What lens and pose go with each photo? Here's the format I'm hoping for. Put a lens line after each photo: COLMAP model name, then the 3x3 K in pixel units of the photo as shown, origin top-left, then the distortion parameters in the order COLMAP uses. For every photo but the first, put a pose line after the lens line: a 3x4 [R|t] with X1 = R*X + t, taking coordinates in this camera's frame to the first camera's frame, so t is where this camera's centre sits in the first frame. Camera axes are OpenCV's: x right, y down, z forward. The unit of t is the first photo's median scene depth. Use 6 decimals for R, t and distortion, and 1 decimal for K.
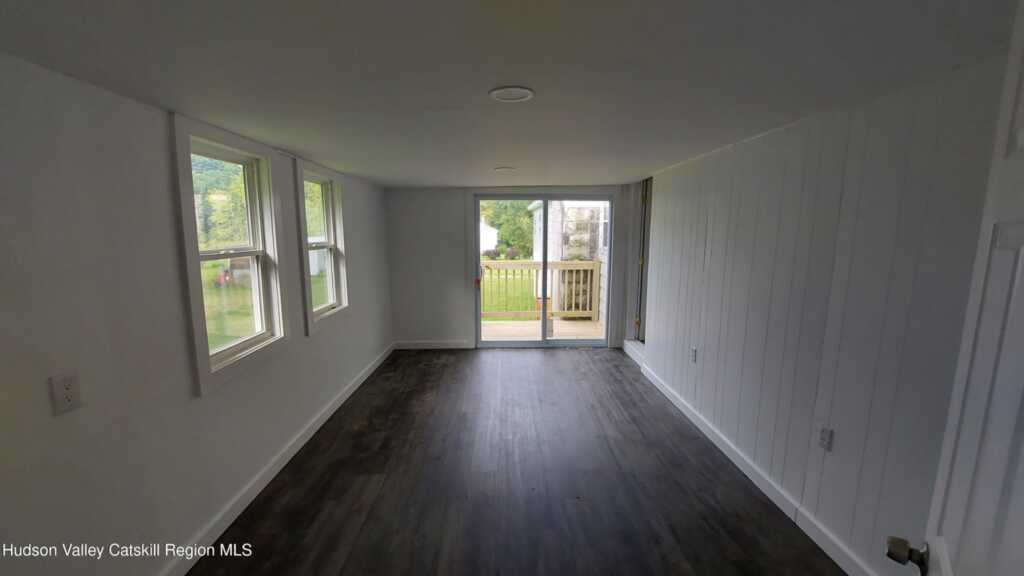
lens RADIAL K [[409.1, 0, 516.5], [0, 409.1, 292.3], [0, 0, 1]] dist [-0.017580, 0.001572]
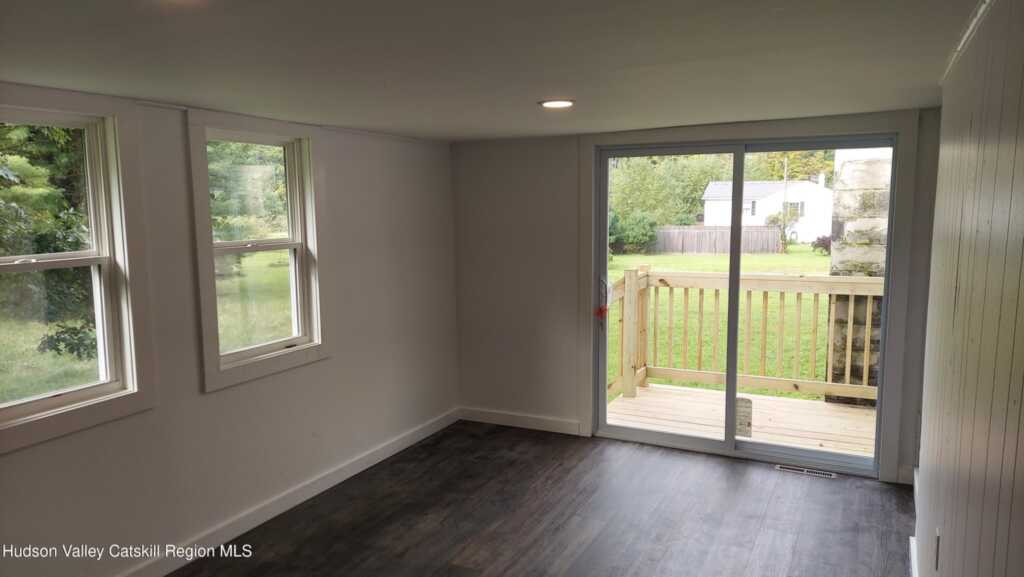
lens RADIAL K [[728.7, 0, 517.7], [0, 728.7, 286.5], [0, 0, 1]] dist [0.086664, -0.058337]
pose [[0.894161, 0.046231, -0.445353, 0.222859], [-0.060515, 0.998007, -0.017899, -0.033945], [0.443638, 0.042955, 0.895176, 0.105103]]
